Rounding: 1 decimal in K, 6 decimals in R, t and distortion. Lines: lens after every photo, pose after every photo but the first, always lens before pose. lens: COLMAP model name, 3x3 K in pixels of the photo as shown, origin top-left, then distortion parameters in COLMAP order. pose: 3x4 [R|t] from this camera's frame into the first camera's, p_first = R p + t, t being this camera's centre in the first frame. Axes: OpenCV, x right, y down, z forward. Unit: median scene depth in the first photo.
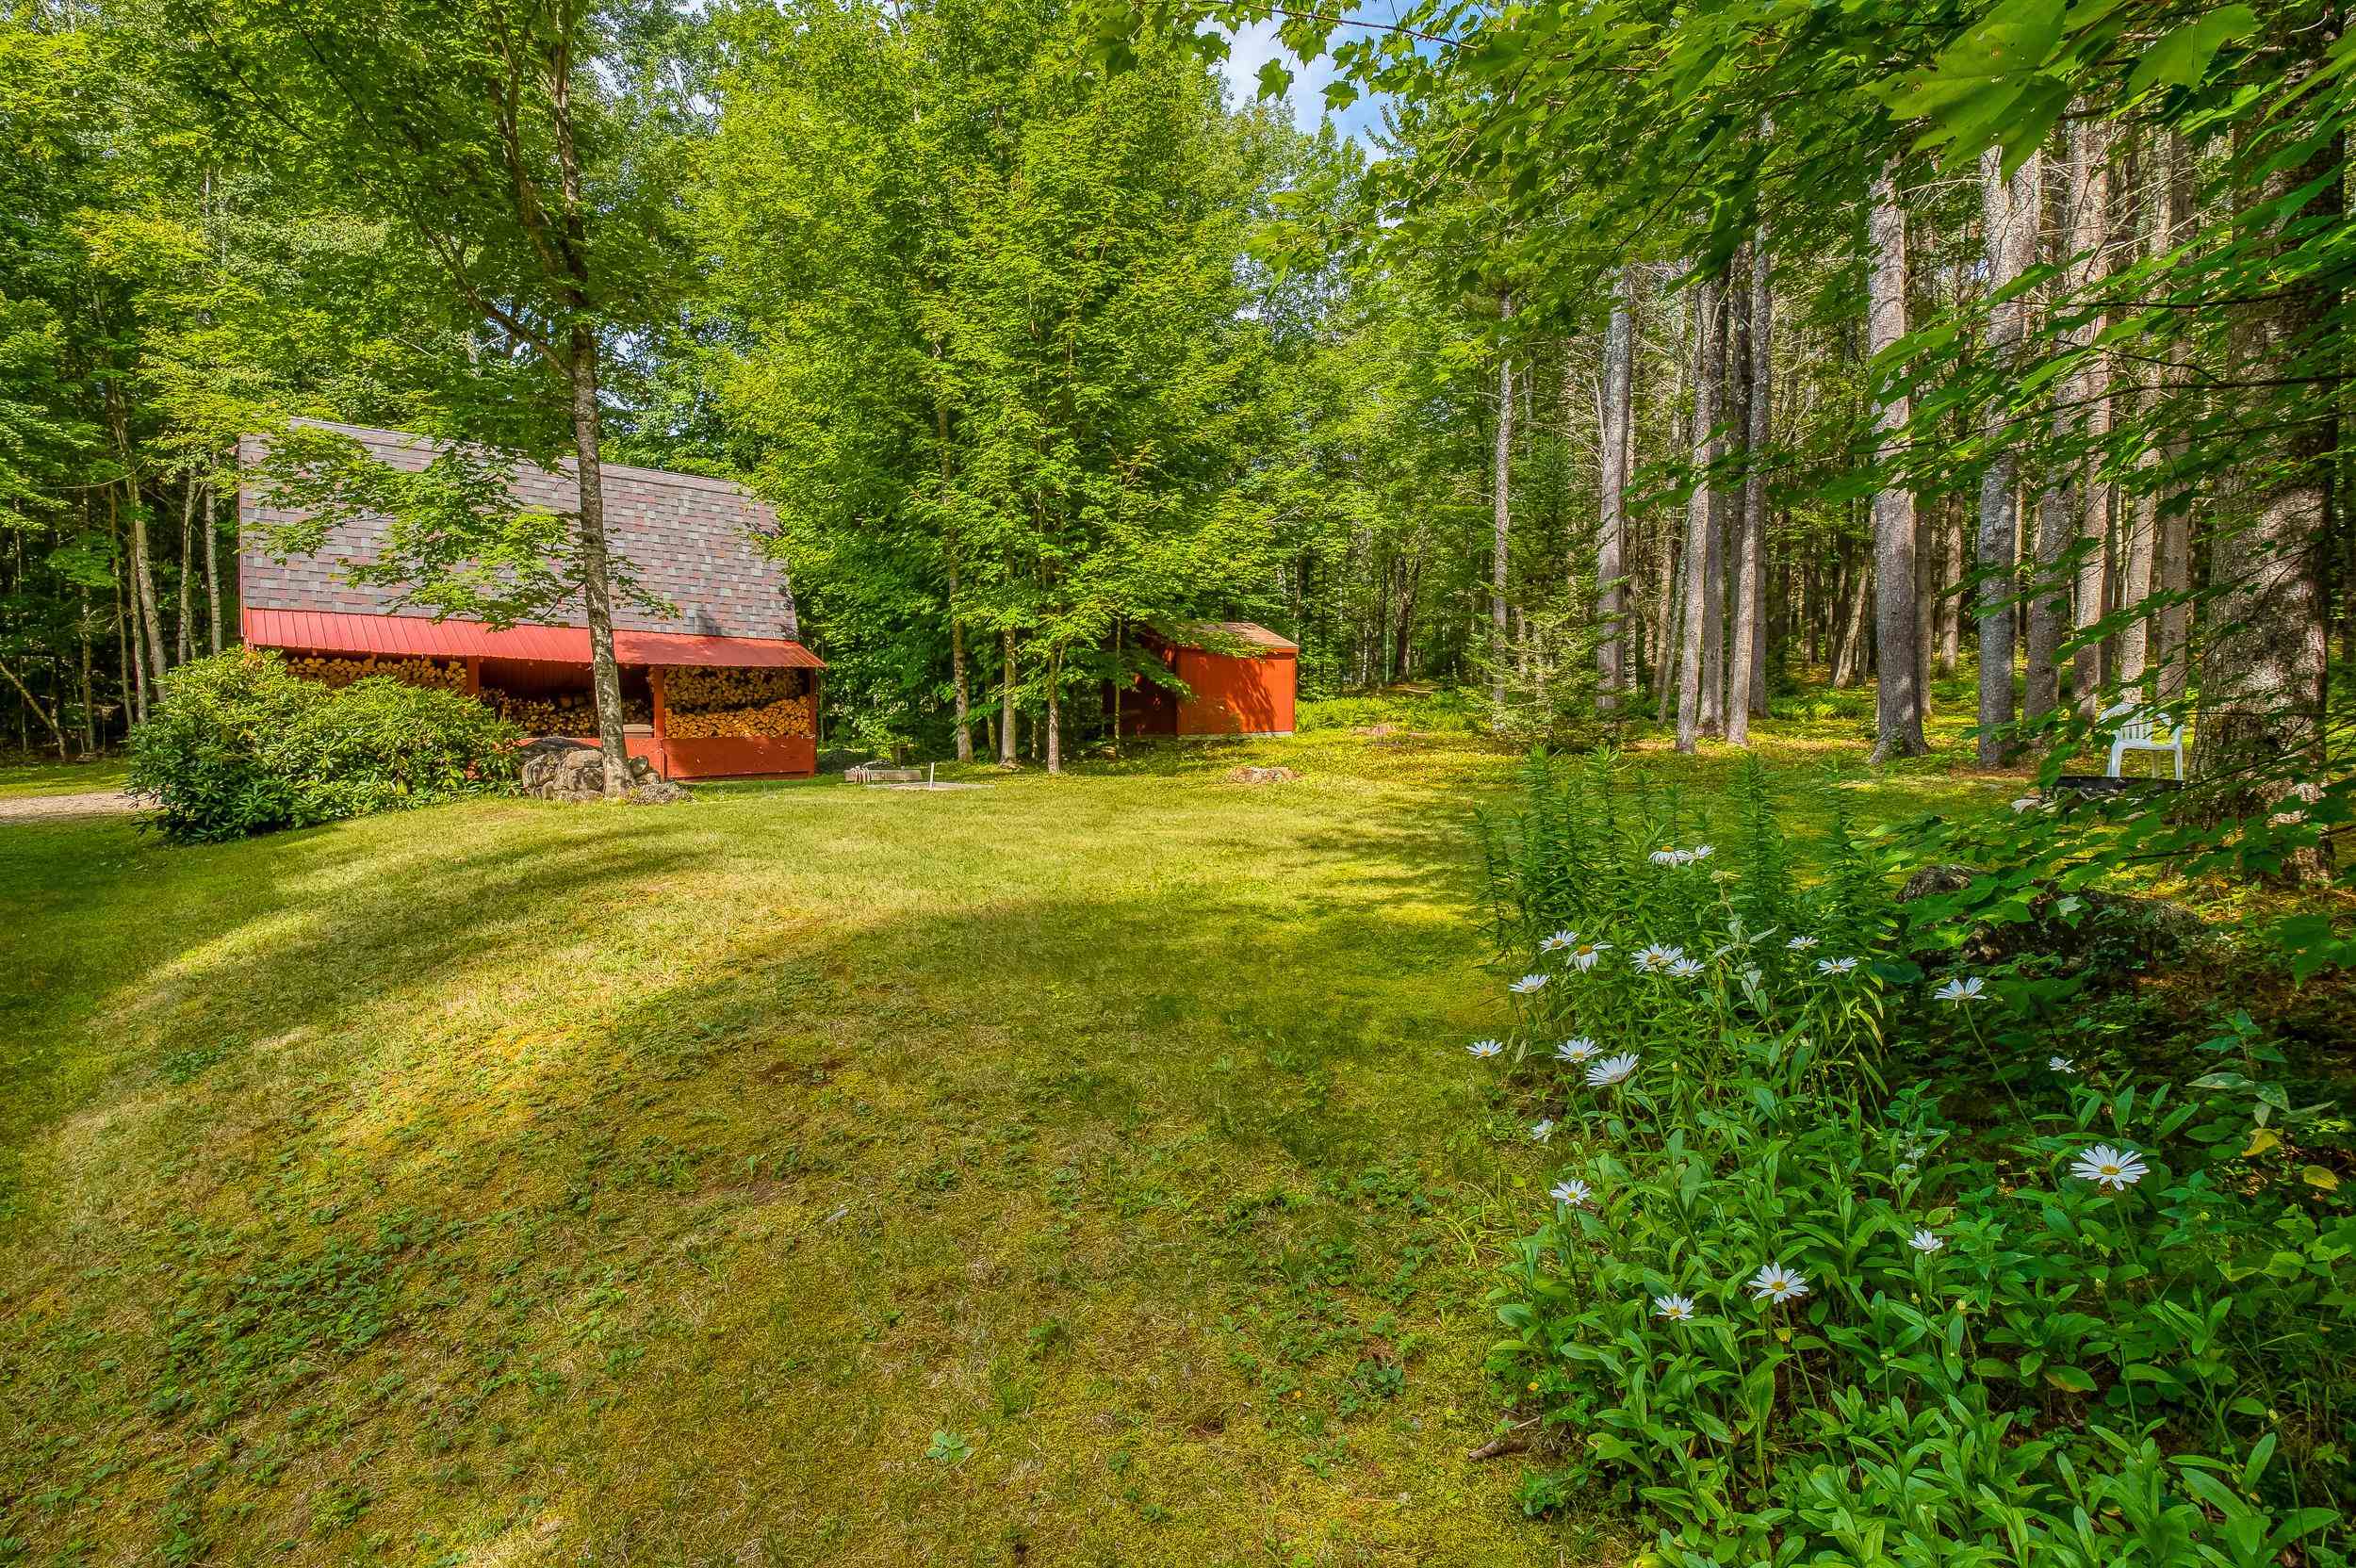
lens RADIAL K [[1131.8, 0, 1182.1], [0, 1131.8, 786.7], [0, 0, 1]] dist [-0.029807, -0.008143]
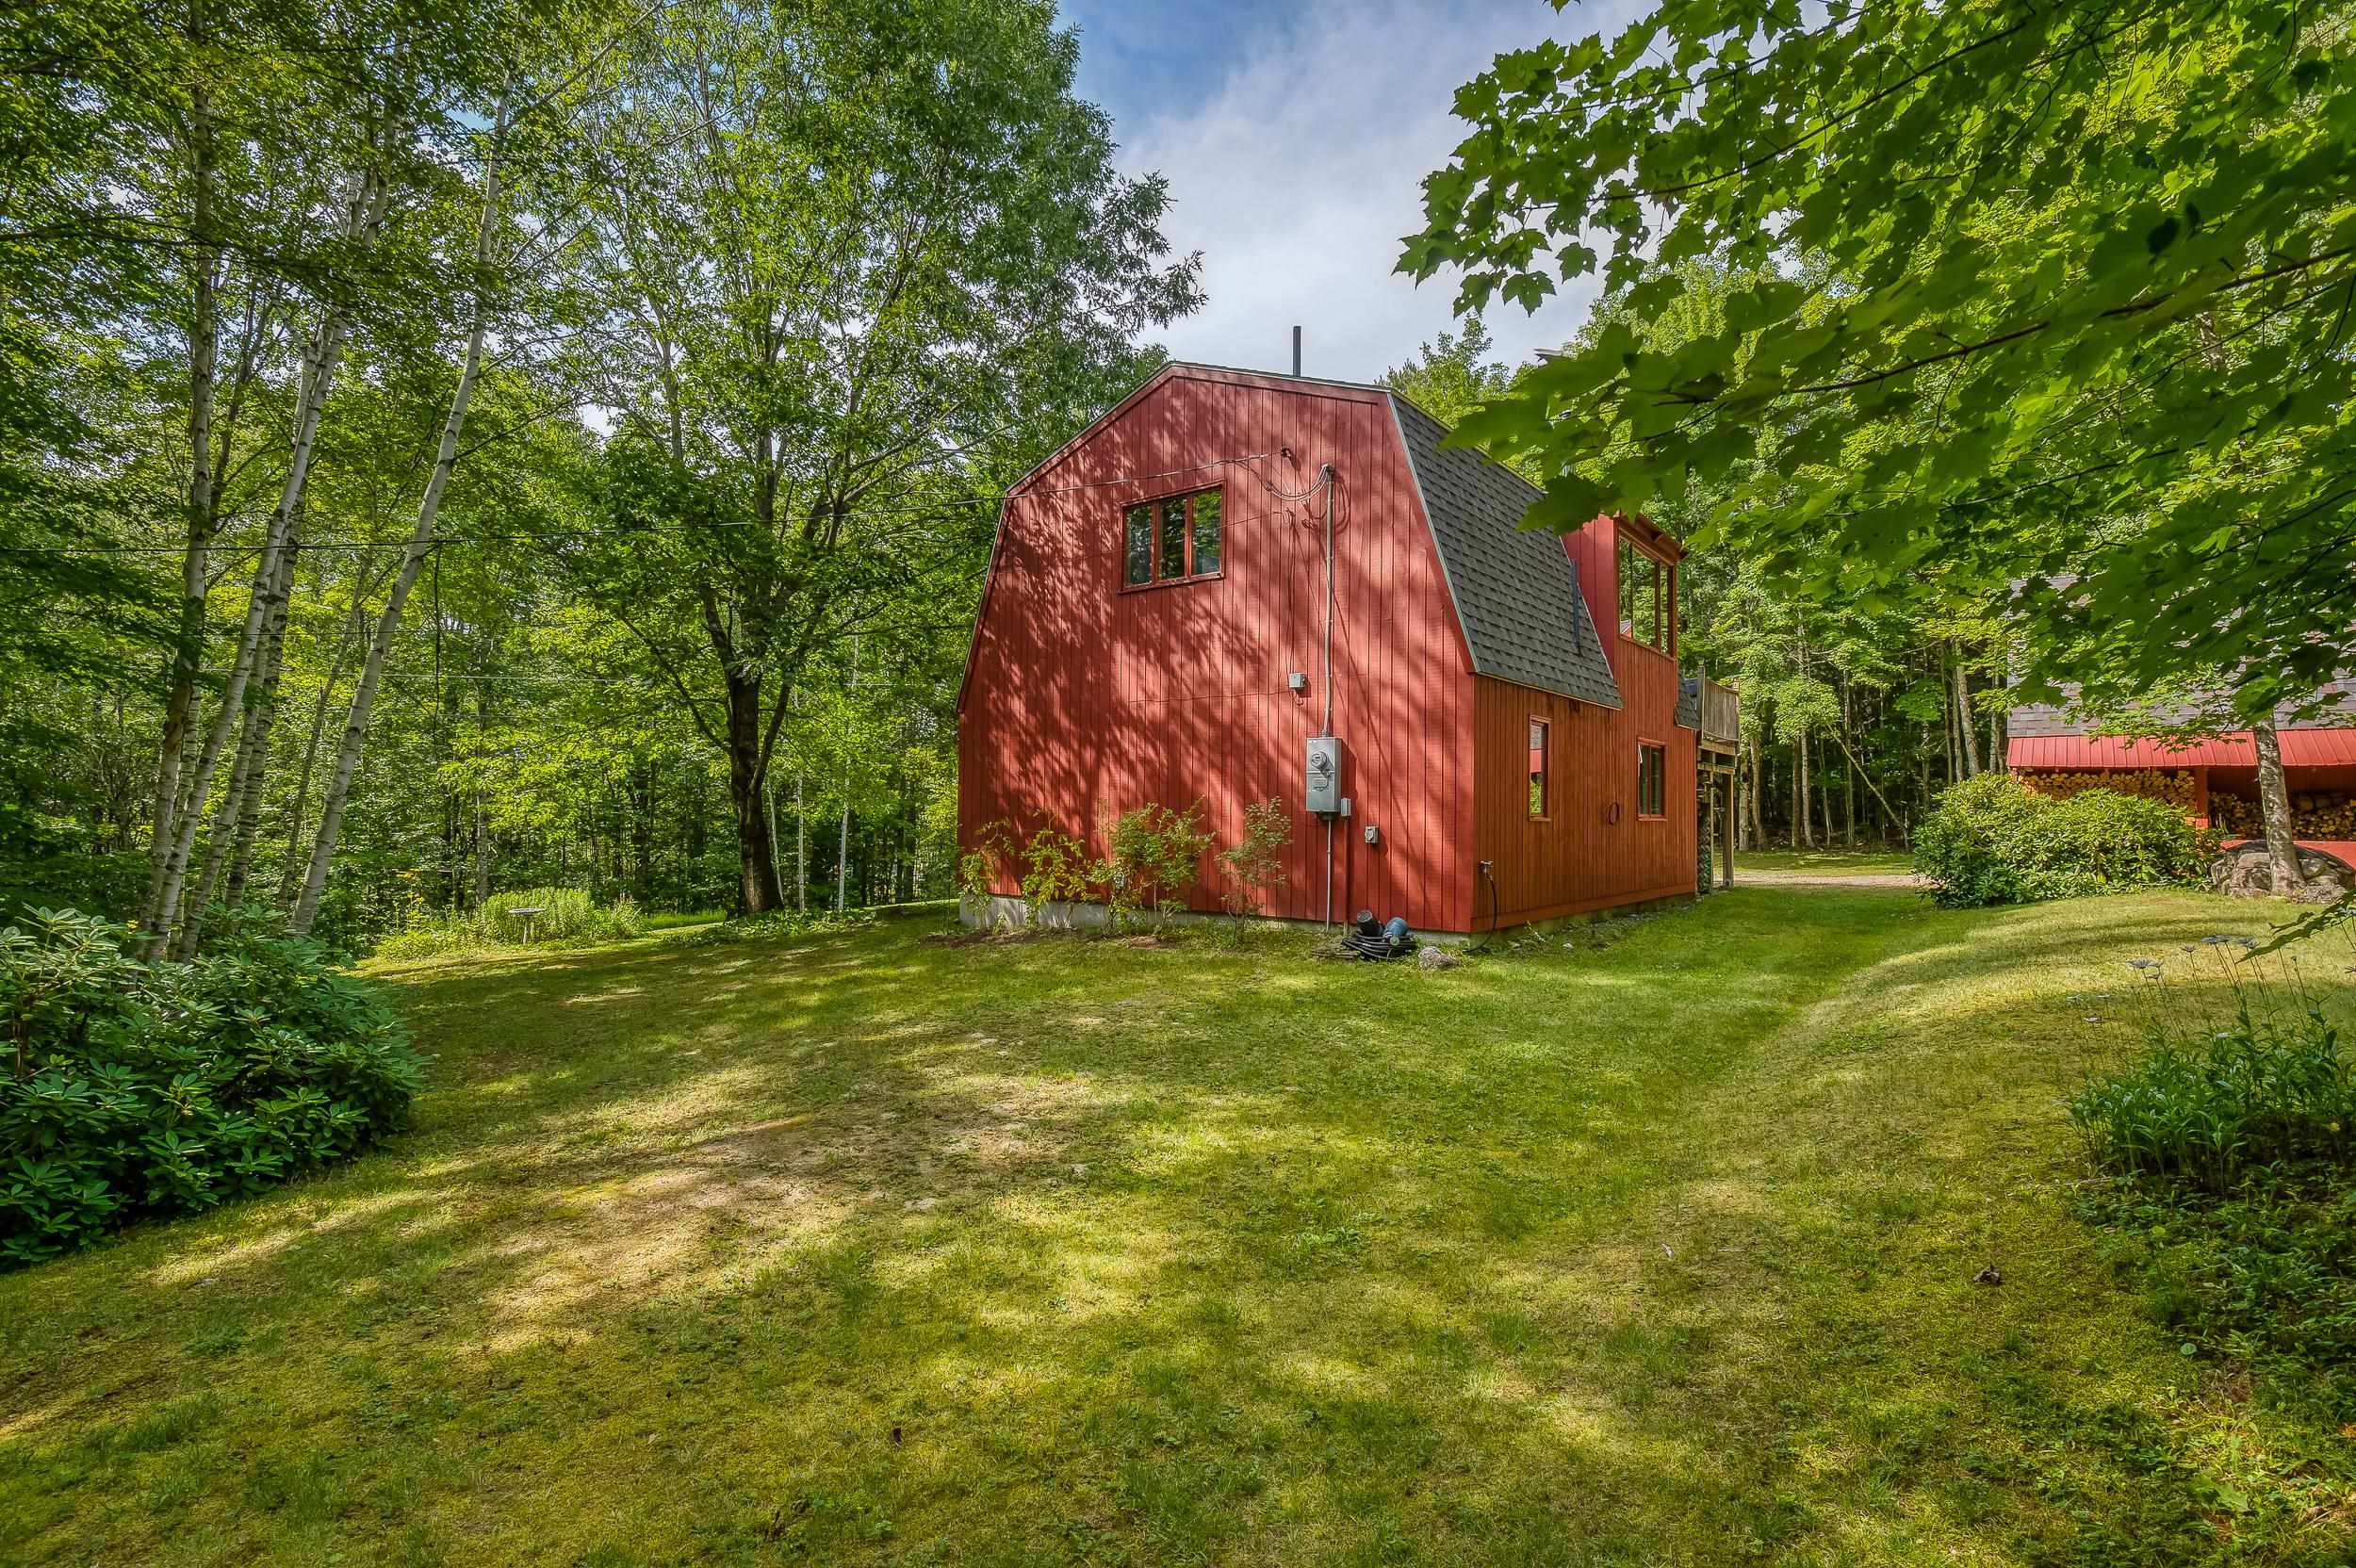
lens RADIAL K [[1131.8, 0, 1181.9], [0, 1131.8, 795.1], [0, 0, 1]] dist [-0.029807, -0.008143]
pose [[0.170356, -0.020906, -0.985161, 0.359171], [-0.054266, 0.998059, -0.030563, 0.001651], [0.983887, 0.058667, 0.168891, -0.242601]]
